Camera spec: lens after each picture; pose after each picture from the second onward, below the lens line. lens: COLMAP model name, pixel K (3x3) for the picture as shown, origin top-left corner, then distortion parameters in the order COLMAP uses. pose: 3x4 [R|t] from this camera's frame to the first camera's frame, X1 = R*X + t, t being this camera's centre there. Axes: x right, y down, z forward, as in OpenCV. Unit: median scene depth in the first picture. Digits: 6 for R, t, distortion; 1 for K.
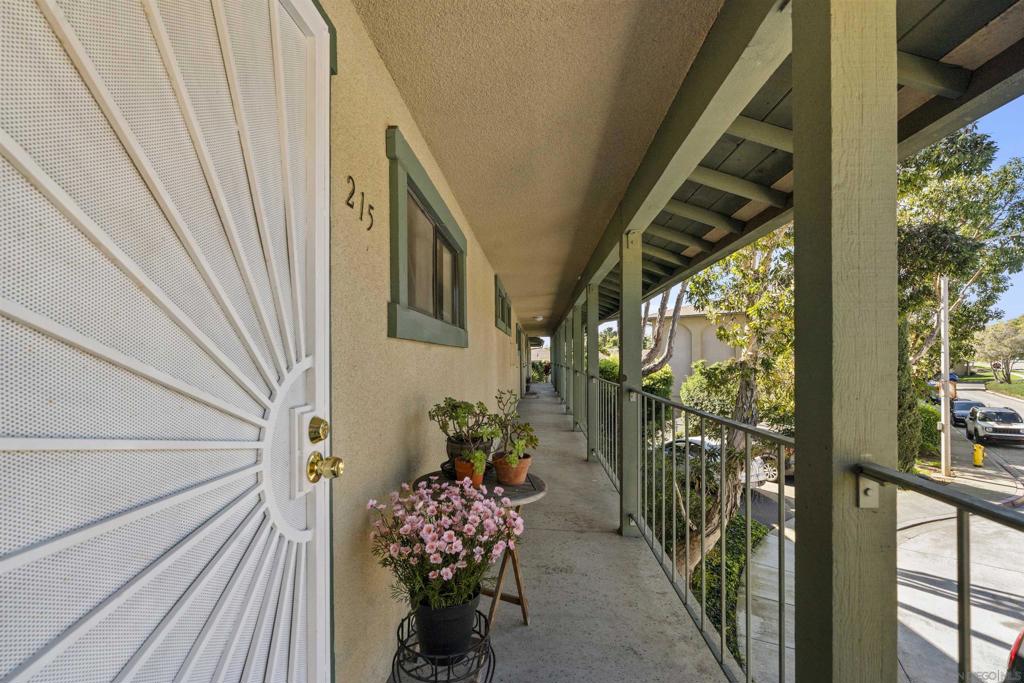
lens RADIAL K [[452.5, 0, 509.9], [0, 452.5, 366.7], [0, 0, 1]] dist [0.000866, 0.000110]
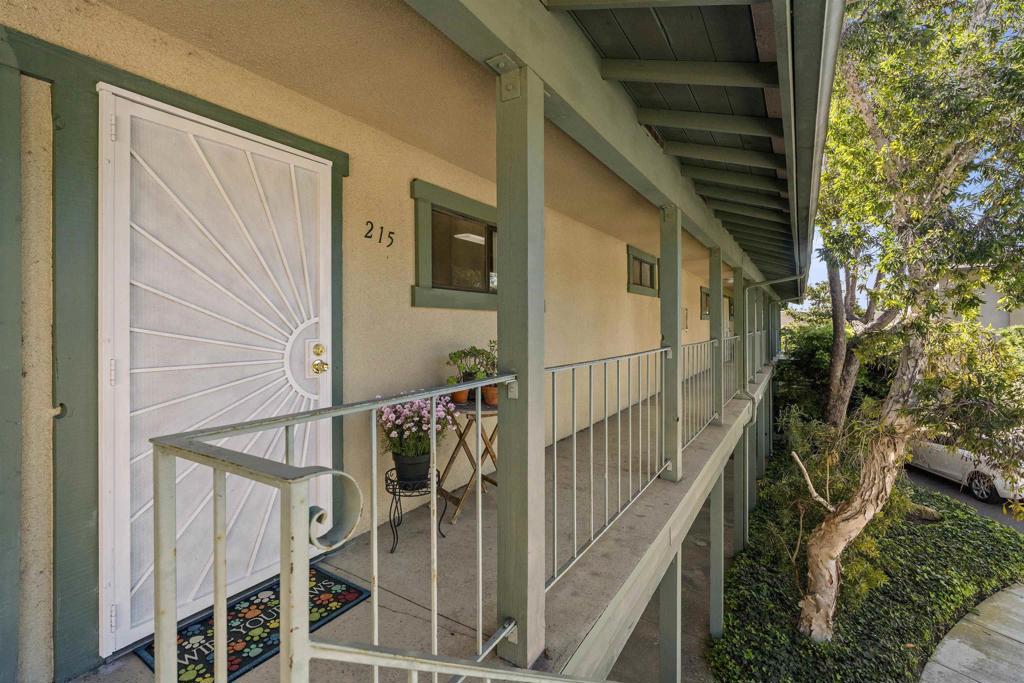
lens RADIAL K [[456.8, 0, 508.9], [0, 456.8, 340.9], [0, 0, 1]] dist [-0.003992, -0.000024]
pose [[0.877427, 0.017009, -0.479408, 0.858588], [-0.007838, 0.999746, 0.021124, 0.023393], [0.479646, -0.014777, 0.877338, -0.311035]]
